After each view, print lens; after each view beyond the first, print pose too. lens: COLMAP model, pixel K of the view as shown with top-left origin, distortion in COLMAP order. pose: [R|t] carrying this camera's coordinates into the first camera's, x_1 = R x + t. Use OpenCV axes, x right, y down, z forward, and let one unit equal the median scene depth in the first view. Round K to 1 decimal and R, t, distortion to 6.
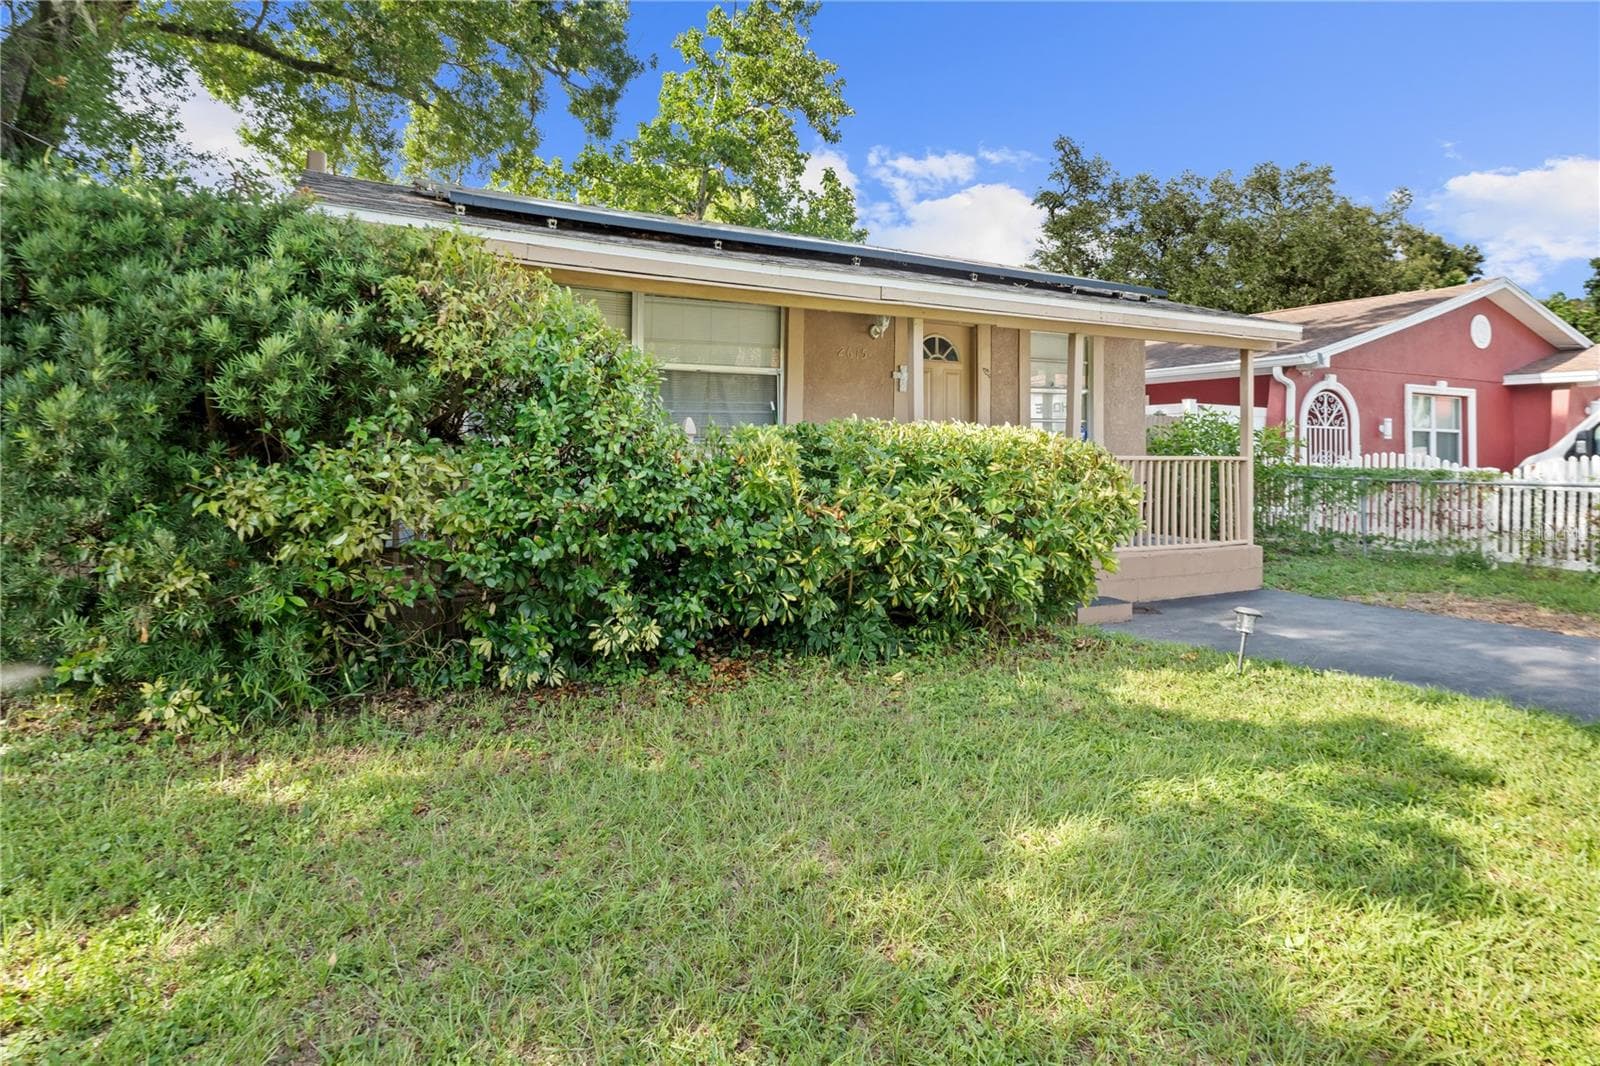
lens RADIAL K [[886.1, 0, 795.8], [0, 886.1, 455.5], [0, 0, 1]] dist [-0.006456, -0.000223]
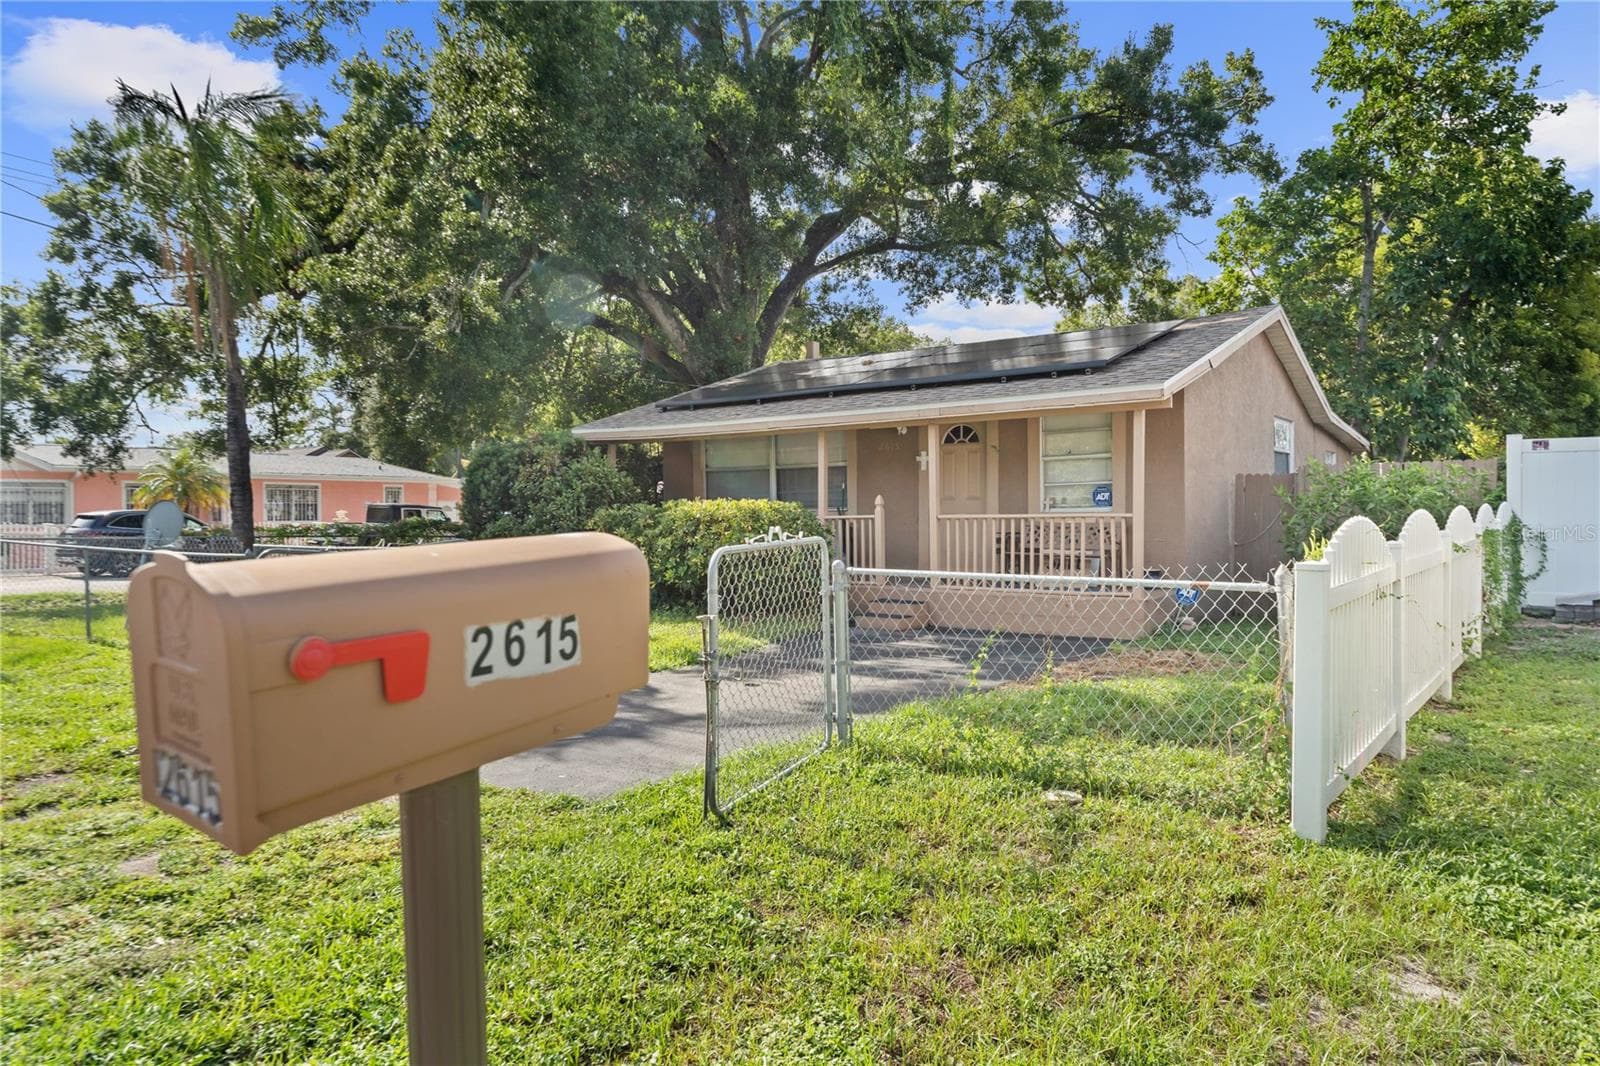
lens RADIAL K [[1067.7, 0, 795.4], [0, 1067.7, 544.6], [0, 0, 1]] dist [-0.001206, 0.001645]
pose [[0.425731, 0.013352, -0.904751, 1.154189], [0.008121, 0.999794, 0.018576, 0.009097], [0.904813, -0.015255, 0.425535, 0.076002]]
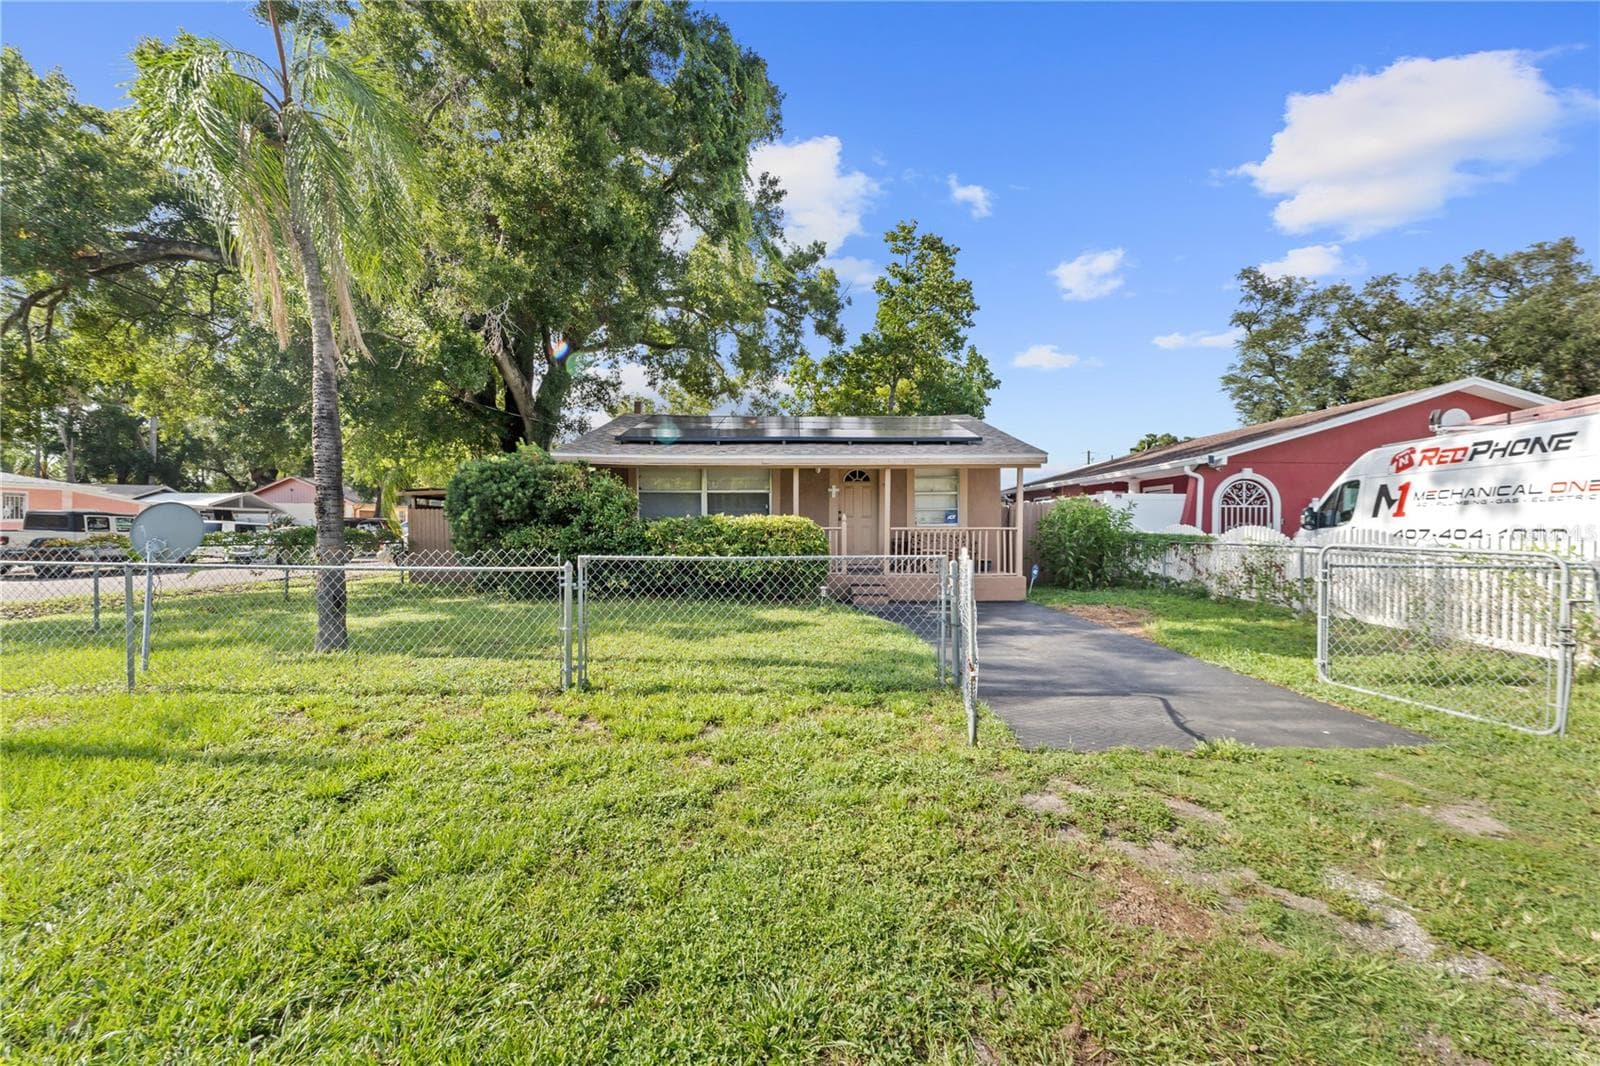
lens RADIAL K [[655.4, 0, 800.0], [0, 655.4, 533.0], [0, 0, 1]] dist [0.000645, 0.000250]
pose [[0.885856, -0.003444, -0.463947, 0.574618], [0.004749, 0.999987, 0.001643, 0.006847], [0.463936, -0.003659, 0.885861, -0.311223]]
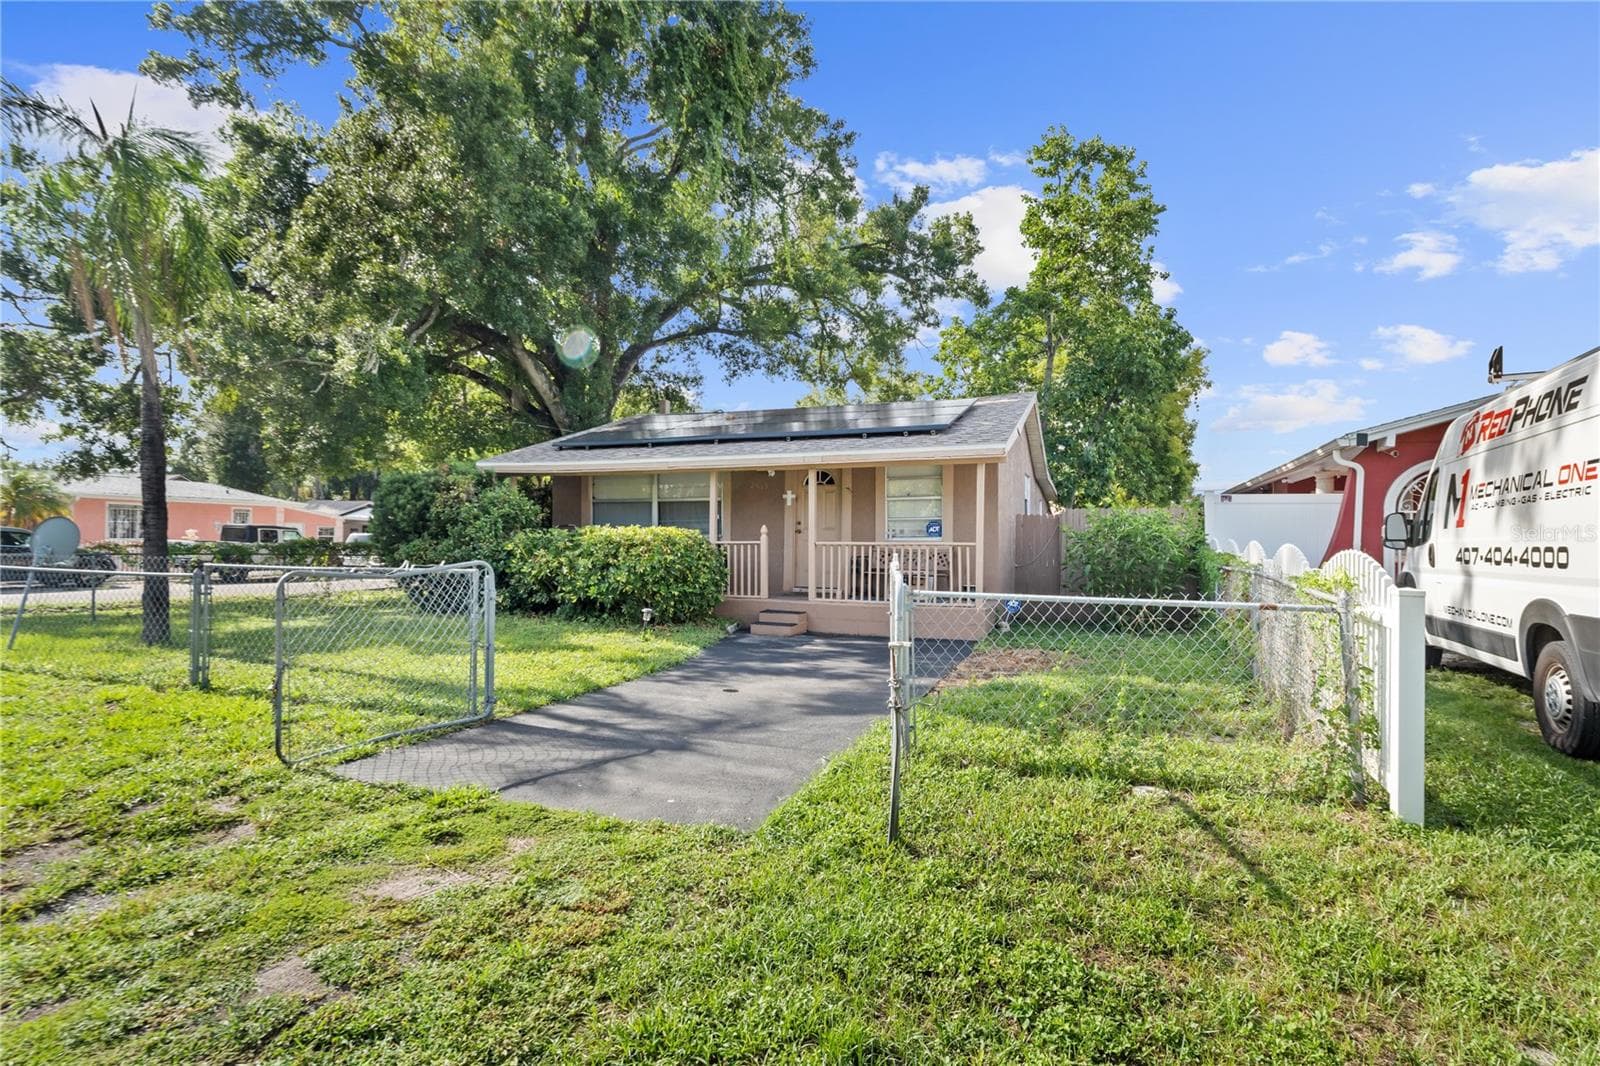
lens RADIAL K [[806.6, 0, 795.6], [0, 806.6, 533.3], [0, 0, 1]] dist [0.001382, 0.000916]
pose [[0.652071, -0.011016, -0.758078, 0.985179], [-0.002737, 0.999854, -0.016883, 0.006871], [0.758153, 0.013083, 0.651945, -0.014049]]
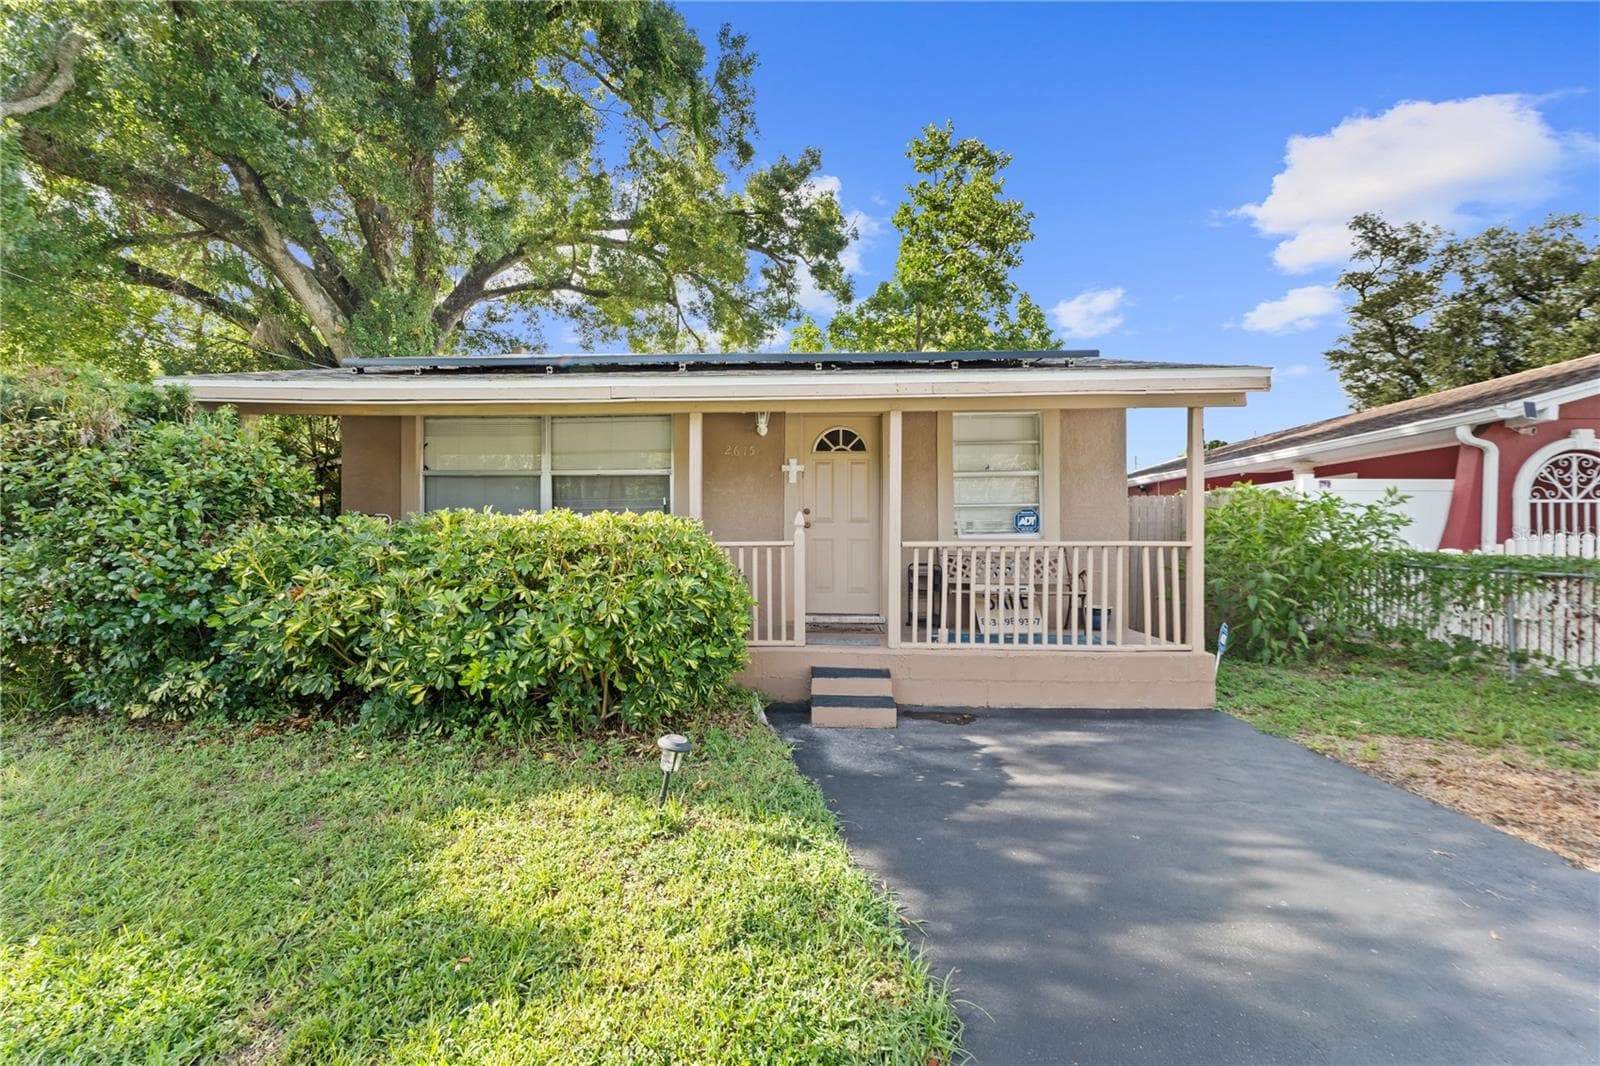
lens RADIAL K [[642.5, 0, 796.8], [0, 642.5, 539.3], [0, 0, 1]] dist [0.001122, 0.000458]
pose [[0.862624, -0.008046, -0.505782, 0.385075], [0.005430, 0.999963, -0.006645, 0.000955], [0.505817, 0.002986, 0.862635, 0.246202]]
